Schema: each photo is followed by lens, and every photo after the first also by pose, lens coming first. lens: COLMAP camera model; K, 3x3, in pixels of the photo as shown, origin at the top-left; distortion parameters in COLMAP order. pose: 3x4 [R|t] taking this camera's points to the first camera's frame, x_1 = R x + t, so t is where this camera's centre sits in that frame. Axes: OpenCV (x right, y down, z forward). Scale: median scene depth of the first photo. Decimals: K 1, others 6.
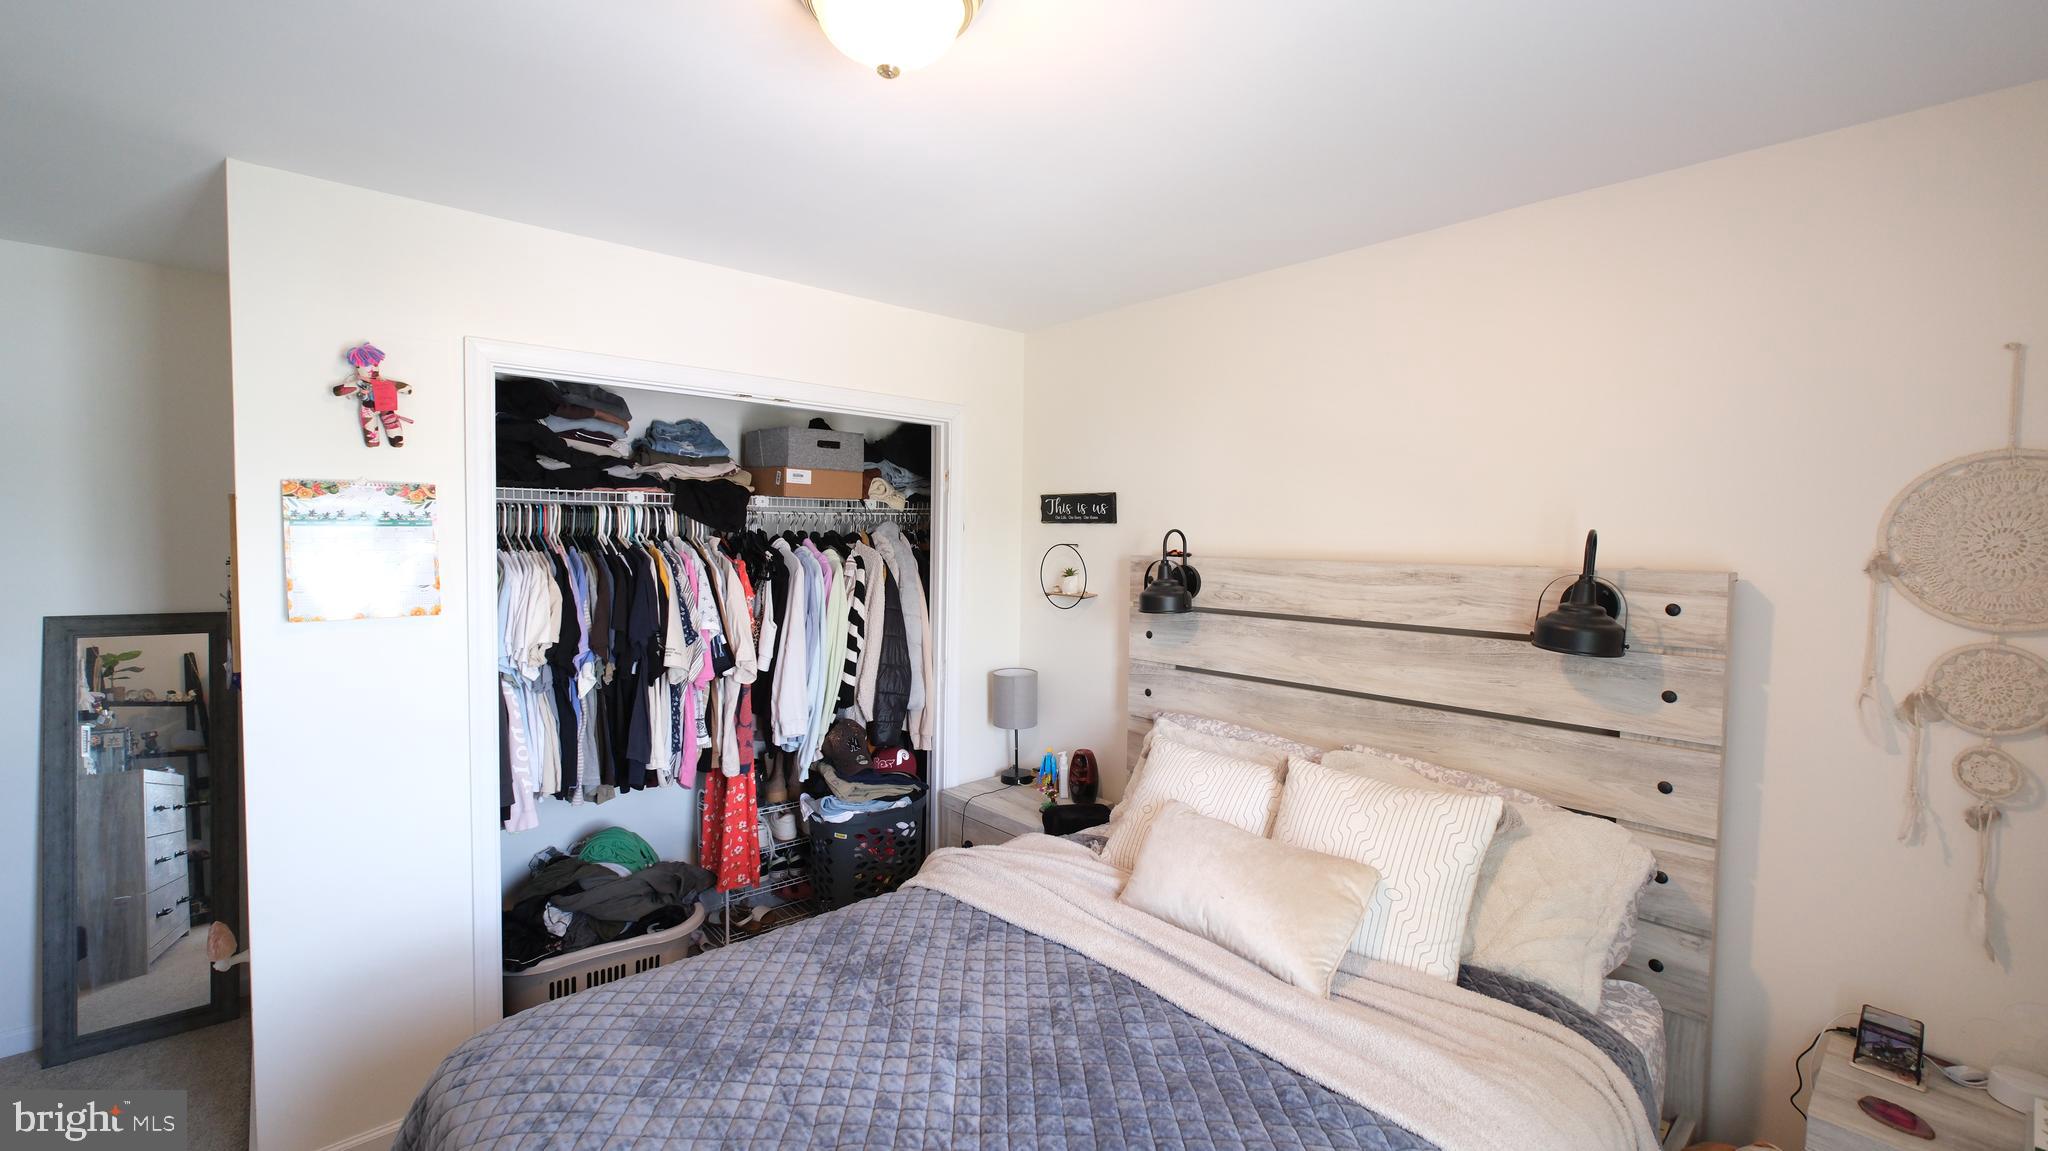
lens RADIAL K [[851.9, 0, 1026.0], [0, 851.9, 575.7], [0, 0, 1]] dist [-0.004555, 0.000049]
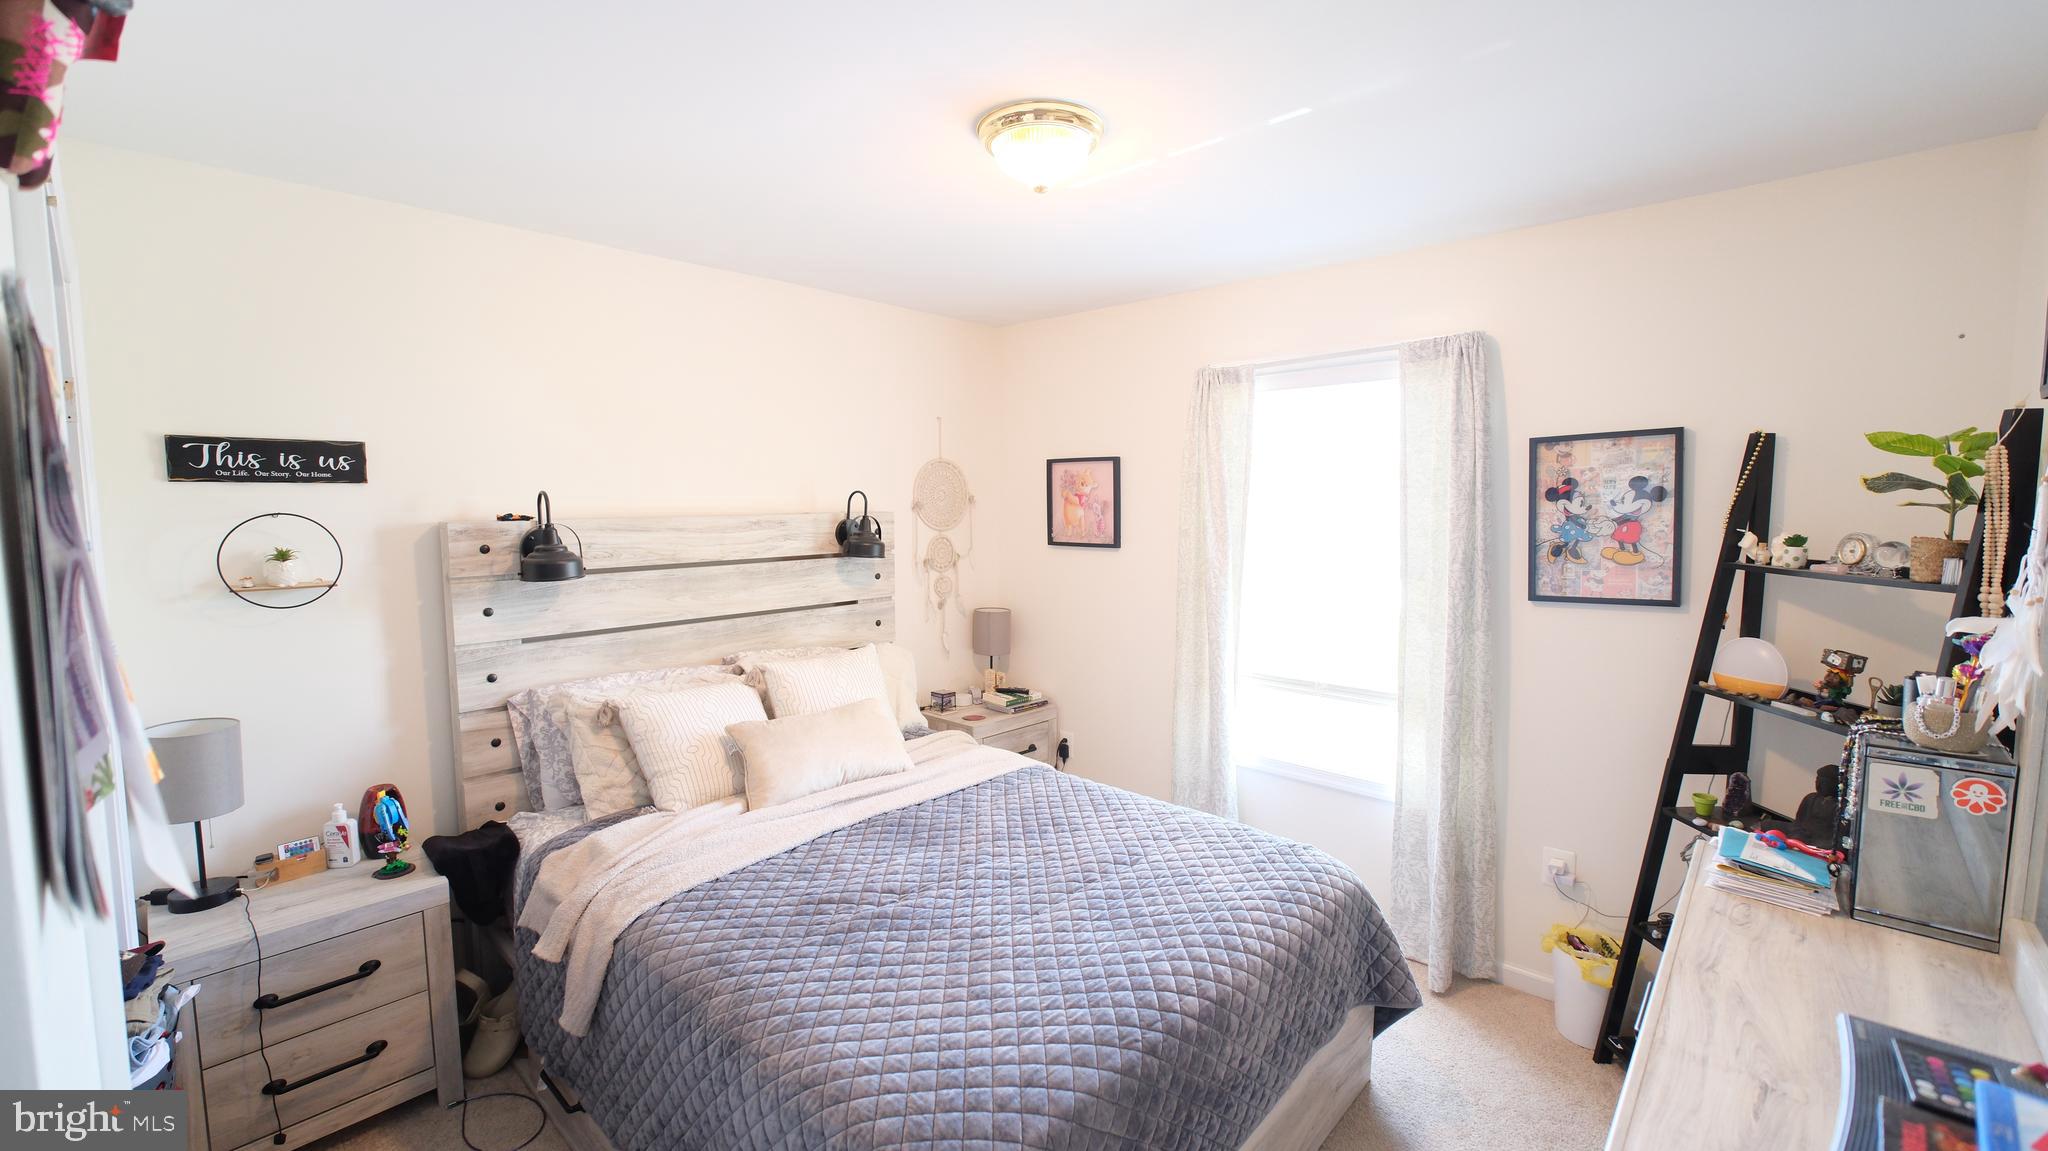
lens RADIAL K [[851.9, 0, 1026.0], [0, 851.9, 575.7], [0, 0, 1]] dist [-0.004555, 0.000049]
pose [[-0.096977, -0.100833, 0.990166, -0.881401], [0.054508, 0.992824, 0.106443, -0.035117], [-0.993793, 0.064294, -0.090785, 0.610121]]
